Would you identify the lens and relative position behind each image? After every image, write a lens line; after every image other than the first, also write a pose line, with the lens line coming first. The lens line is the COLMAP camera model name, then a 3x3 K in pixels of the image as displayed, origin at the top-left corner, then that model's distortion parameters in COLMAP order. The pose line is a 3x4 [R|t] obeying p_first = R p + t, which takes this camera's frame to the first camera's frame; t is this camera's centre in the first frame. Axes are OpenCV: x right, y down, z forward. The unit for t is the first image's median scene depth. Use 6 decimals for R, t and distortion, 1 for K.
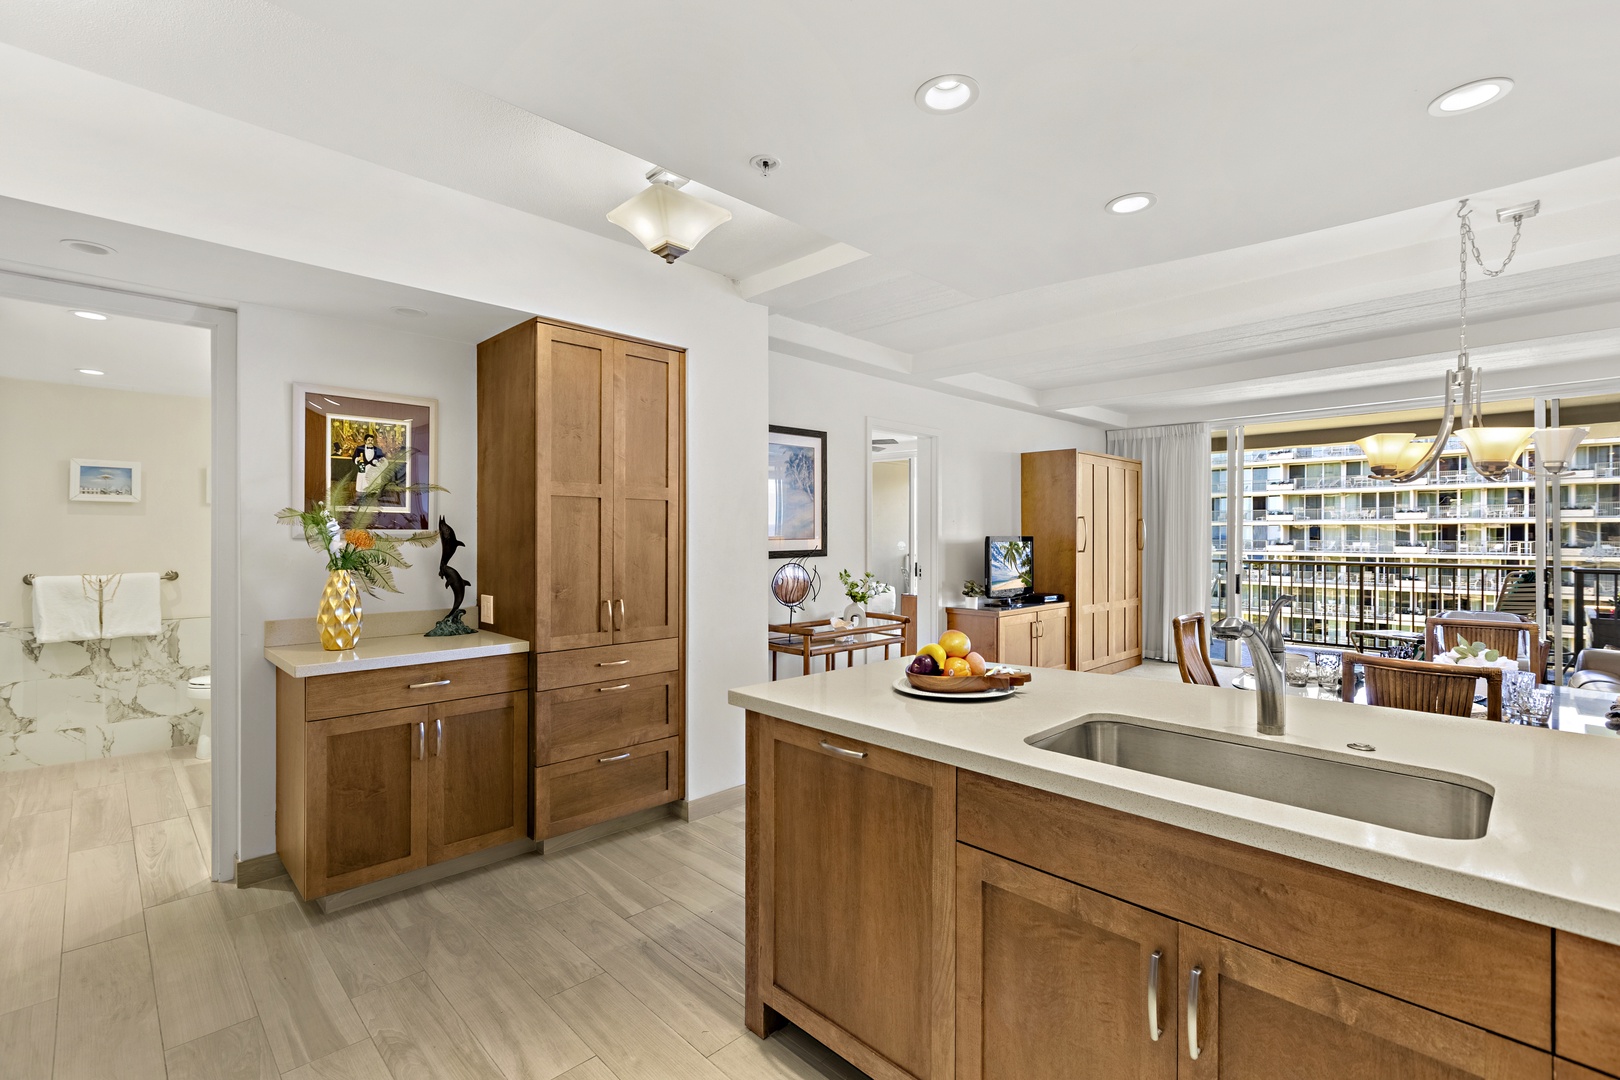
lens RADIAL K [[725.4, 0, 791.5], [0, 725.4, 536.8], [0, 0, 1]] dist [-0.000513, -0.000671]
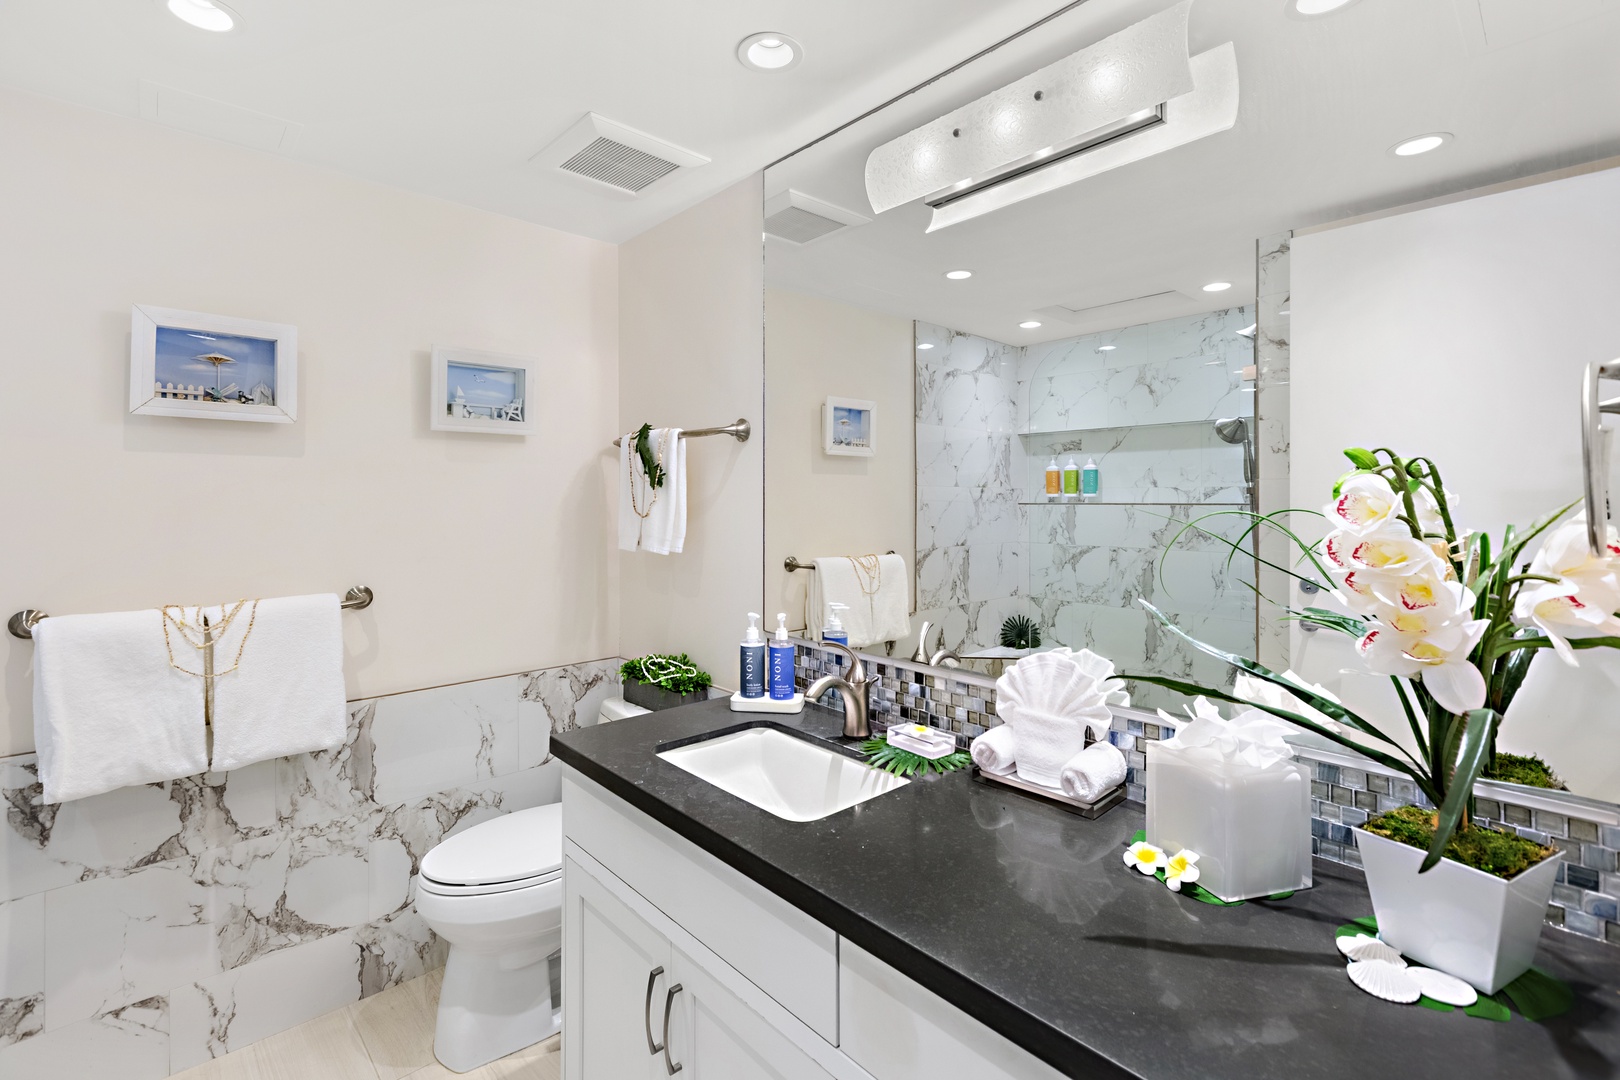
lens RADIAL K [[737.2, 0, 806.2], [0, 737.2, 502.8], [0, 0, 1]] dist [-0.000878, -0.000458]
pose [[0.999635, -0.000240, -0.027001, -0.607486], [0.000220, 1.000000, -0.000749, -0.002158], [0.027001, 0.000742, 0.999635, 0.599996]]
